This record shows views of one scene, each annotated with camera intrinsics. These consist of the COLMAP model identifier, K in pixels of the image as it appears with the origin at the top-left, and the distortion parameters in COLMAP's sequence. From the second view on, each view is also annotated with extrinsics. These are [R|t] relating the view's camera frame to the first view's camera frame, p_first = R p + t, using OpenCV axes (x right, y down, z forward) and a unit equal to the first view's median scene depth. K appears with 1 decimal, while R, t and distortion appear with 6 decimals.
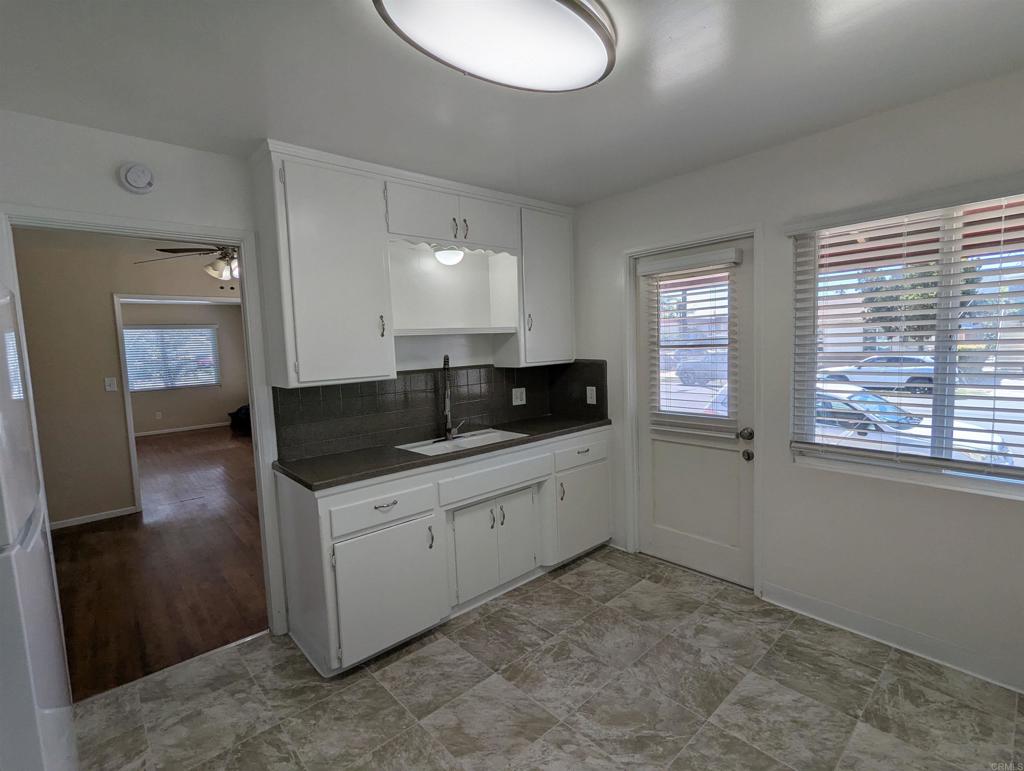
lens RADIAL K [[488.3, 0, 518.4], [0, 488.3, 381.5], [0, 0, 1]] dist [-0.005524, 0.006969]
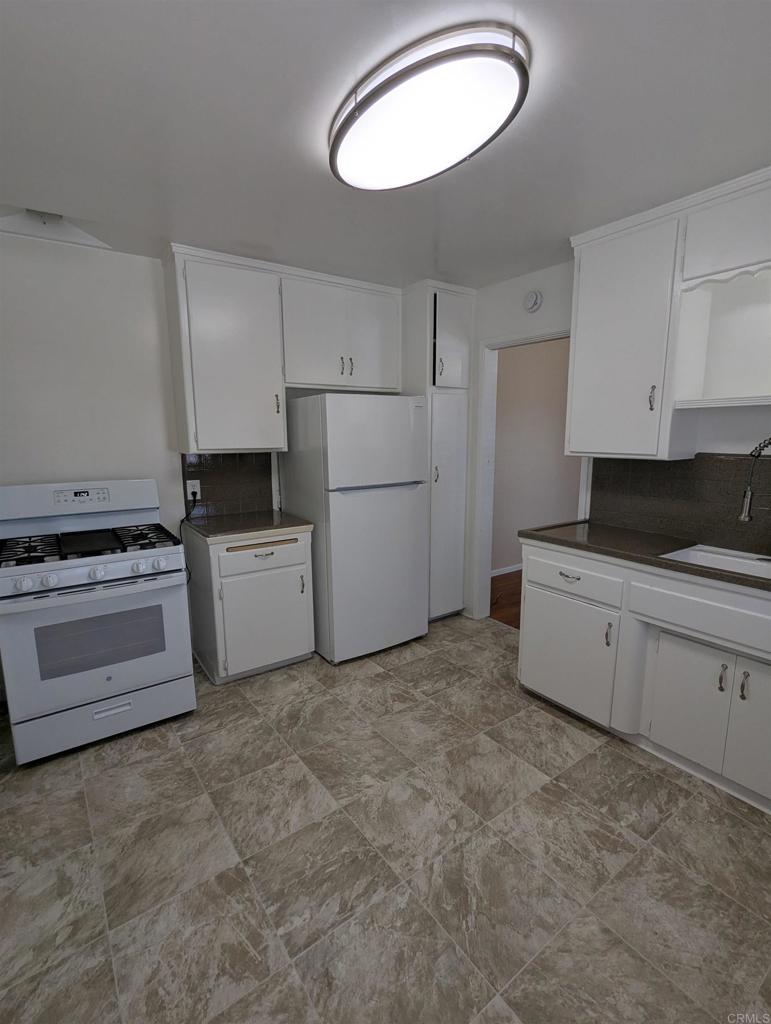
lens RADIAL K [[485.9, 0, 385.1], [0, 485.9, 526.3], [0, 0, 1]] dist [0.021373, -0.006997]
pose [[-0.110556, 0.235652, -0.965529, 0.808928], [-0.066717, 0.967533, 0.243781, -0.082422], [0.991628, 0.091369, -0.091244, 0.748562]]
